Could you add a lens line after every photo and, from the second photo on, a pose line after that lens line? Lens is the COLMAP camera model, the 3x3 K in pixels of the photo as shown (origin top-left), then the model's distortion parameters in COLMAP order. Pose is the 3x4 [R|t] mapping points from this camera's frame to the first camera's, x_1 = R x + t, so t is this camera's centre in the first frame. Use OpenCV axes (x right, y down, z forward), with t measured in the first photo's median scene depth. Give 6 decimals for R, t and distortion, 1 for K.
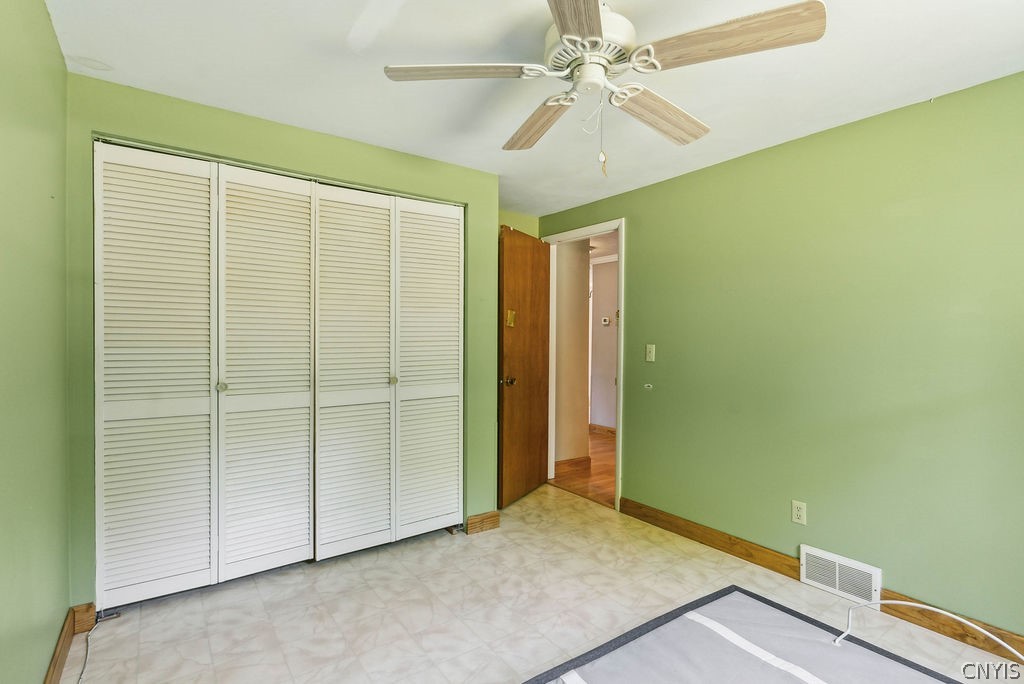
lens RADIAL K [[499.5, 0, 511.3], [0, 499.5, 342.0], [0, 0, 1]] dist [0.003246, -0.001132]
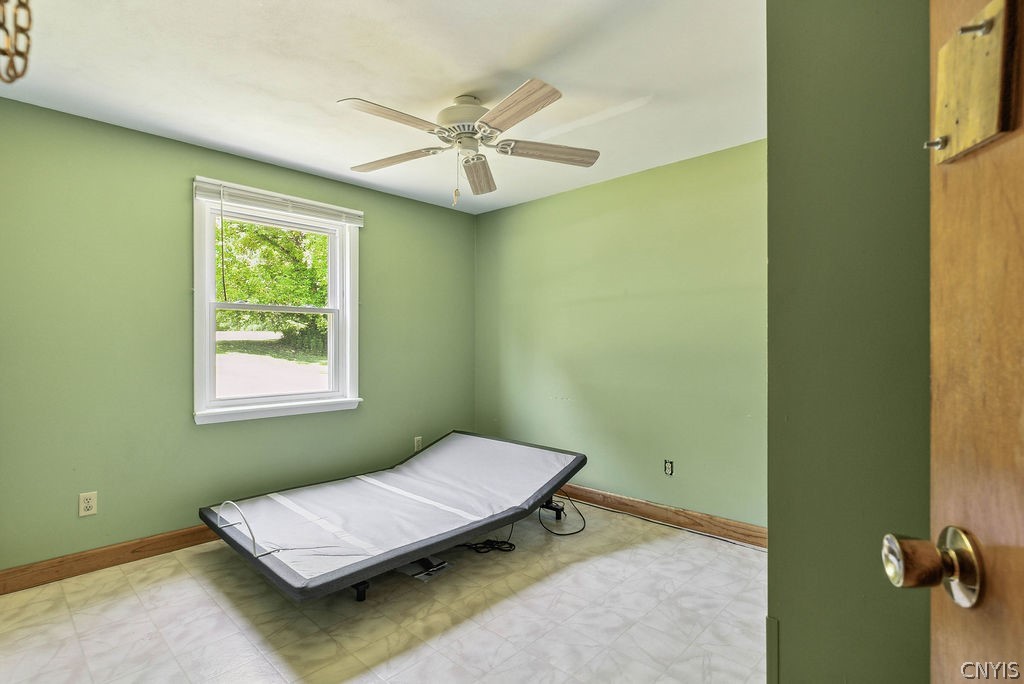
lens RADIAL K [[499.5, 0, 513.2], [0, 499.5, 343.4], [0, 0, 1]] dist [0.003246, -0.001132]
pose [[-0.982050, -0.009521, -0.188380, 0.232771], [-0.010127, 0.999946, 0.002257, 0.031284], [0.188348, 0.004124, -0.982094, 1.920696]]
